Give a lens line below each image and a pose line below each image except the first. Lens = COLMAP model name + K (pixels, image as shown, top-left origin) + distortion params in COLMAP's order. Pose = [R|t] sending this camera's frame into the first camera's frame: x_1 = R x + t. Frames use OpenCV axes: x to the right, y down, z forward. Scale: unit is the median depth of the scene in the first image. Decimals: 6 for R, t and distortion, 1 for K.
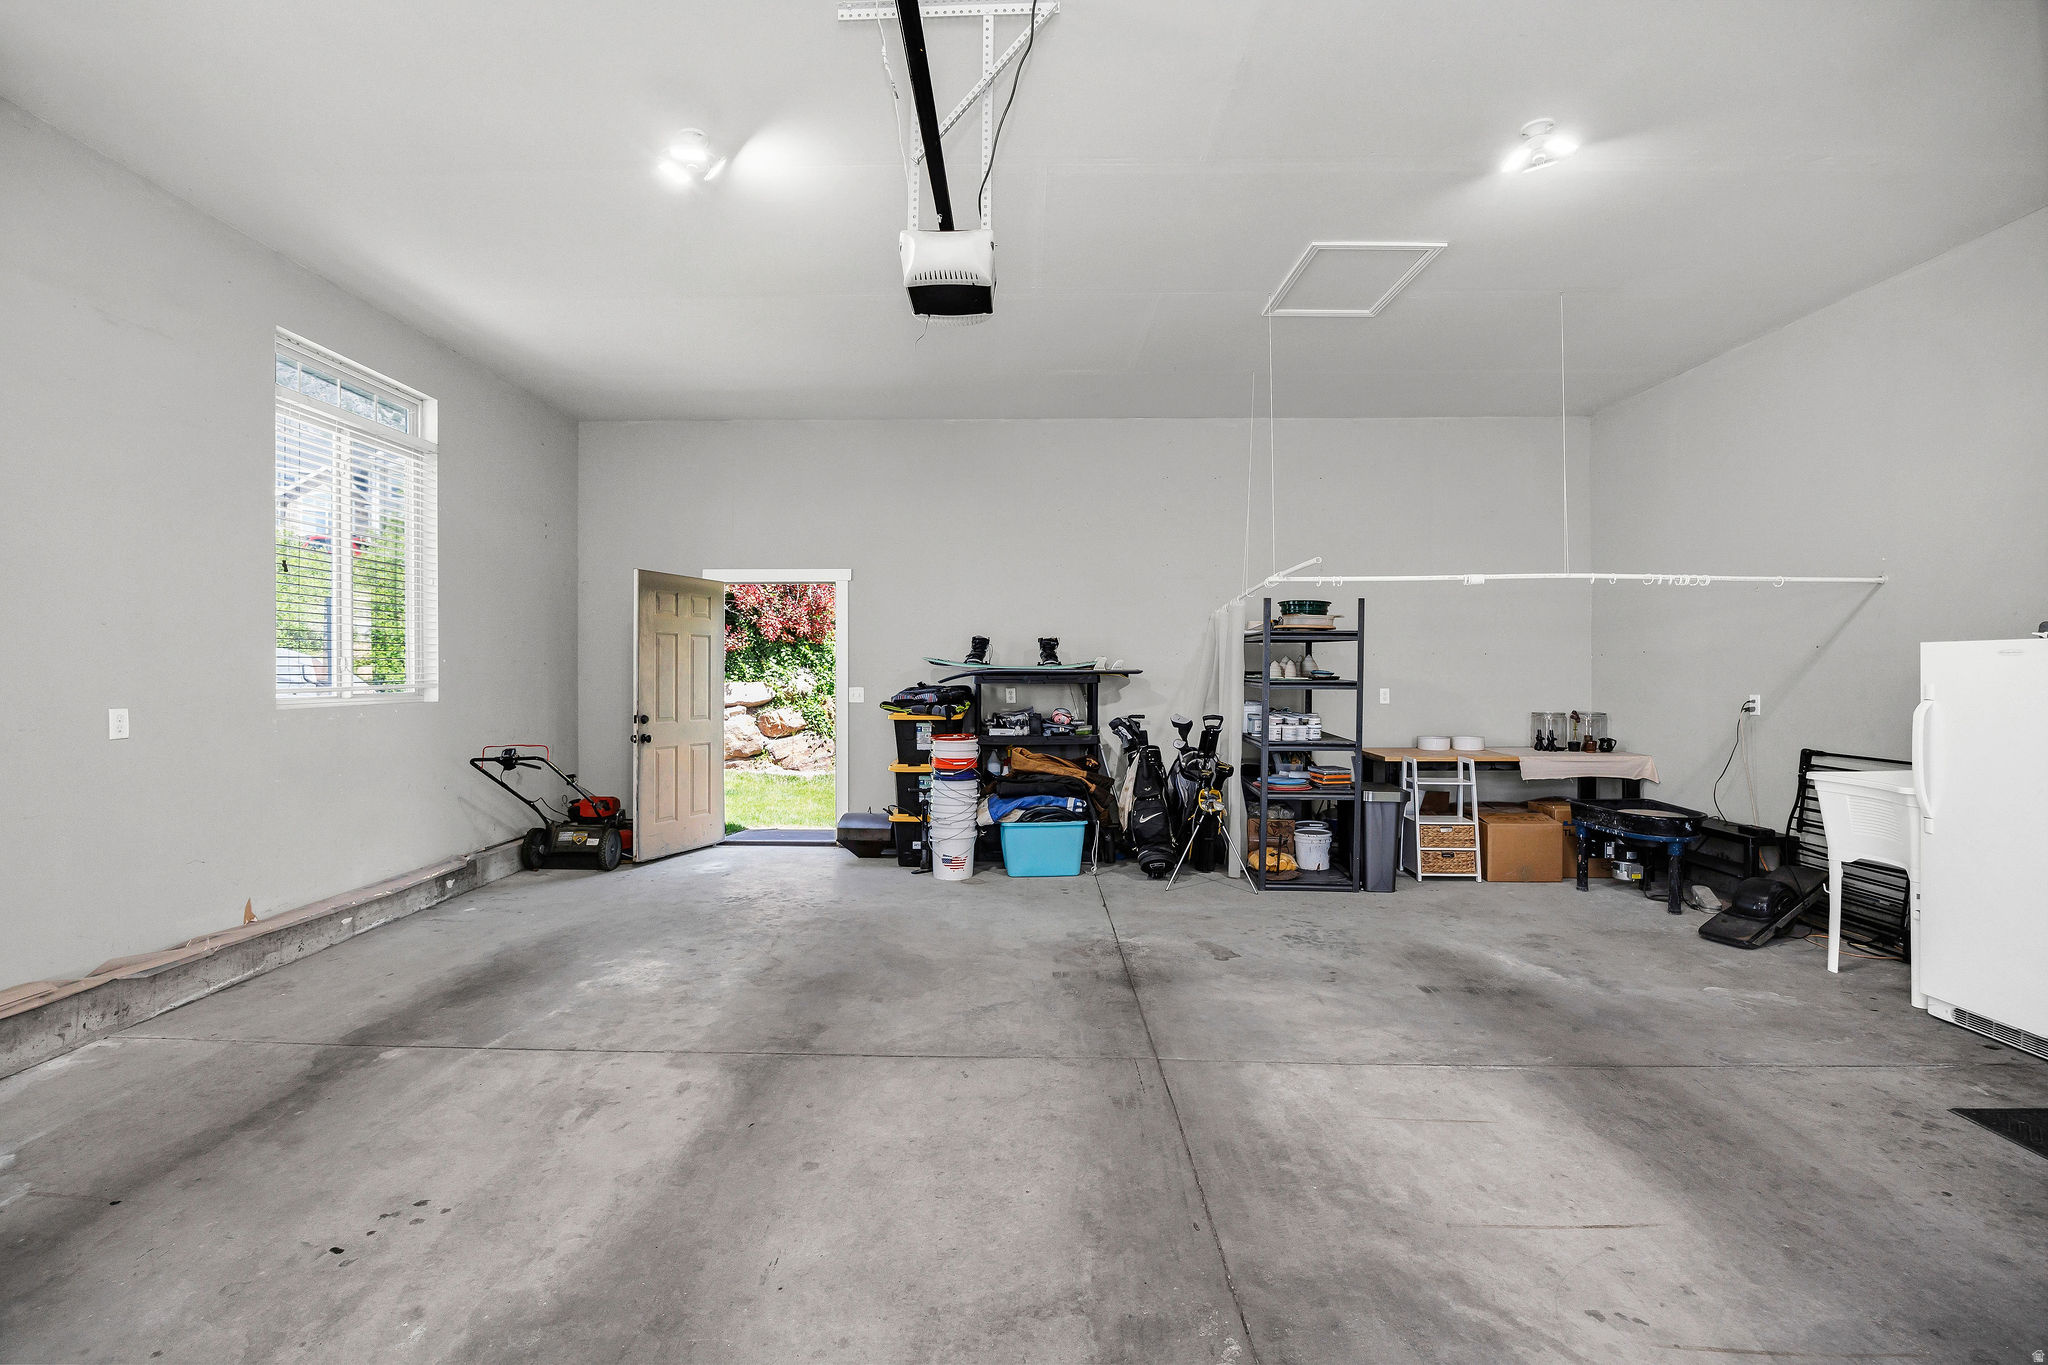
lens RADIAL K [[1006.7, 0, 1024.0], [0, 1006.7, 682.5], [0, 0, 1]] dist [-0.001040, -0.000176]
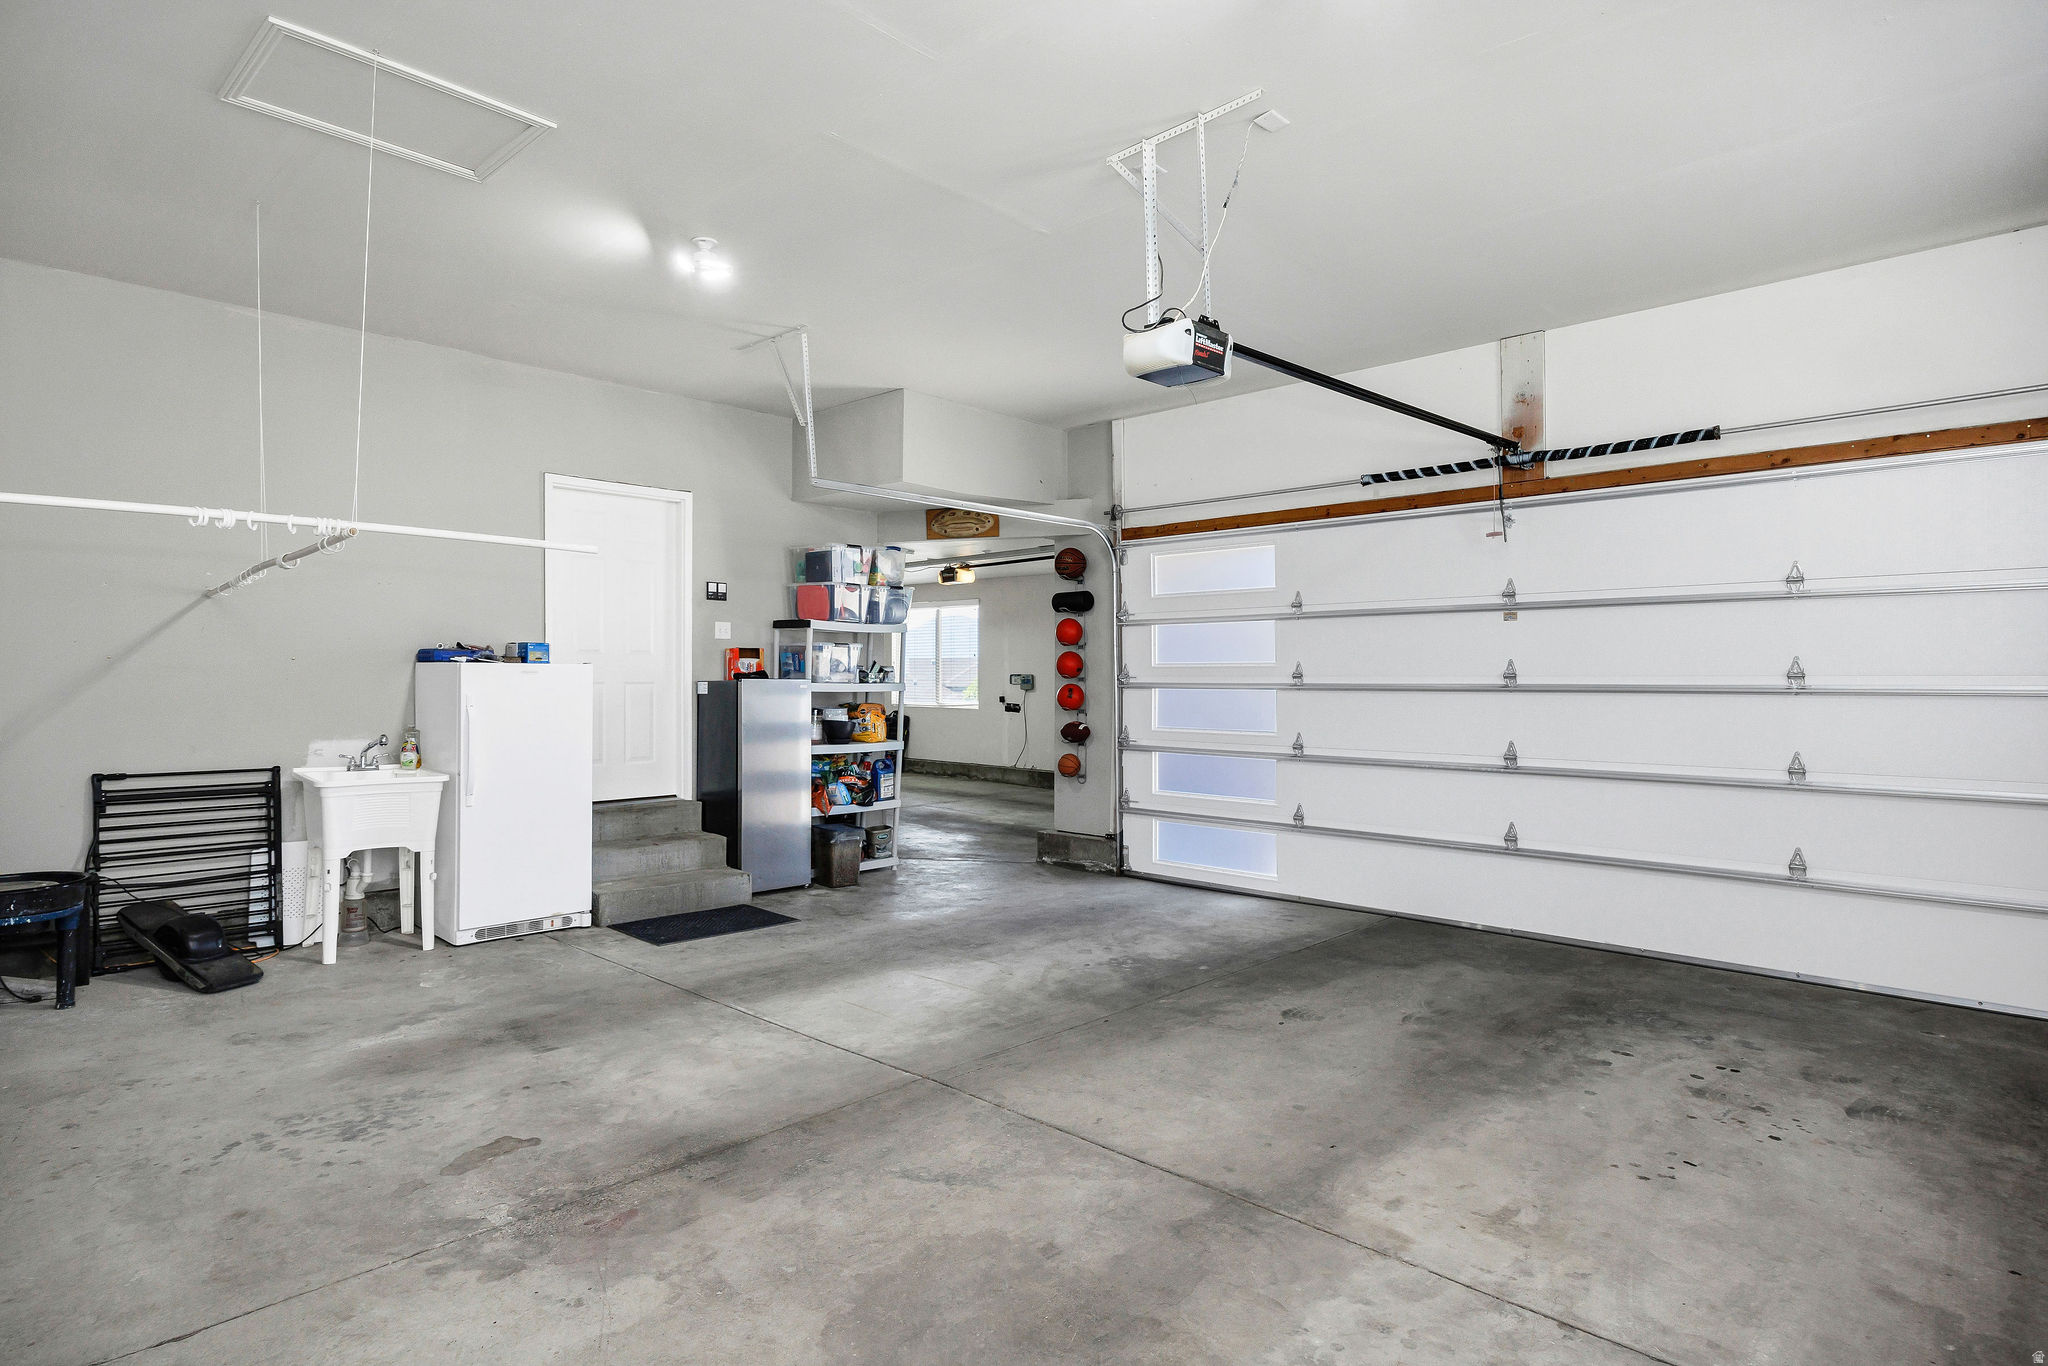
lens RADIAL K [[1051.3, 0, 1024.0], [0, 1051.3, 683.0], [0, 0, 1]] dist [-0.000971, -0.000207]
pose [[-0.746392, -0.005152, 0.665486, -0.606299], [0.003603, 0.999924, 0.011782, -0.028876], [-0.665496, 0.011192, -0.746317, 1.633136]]
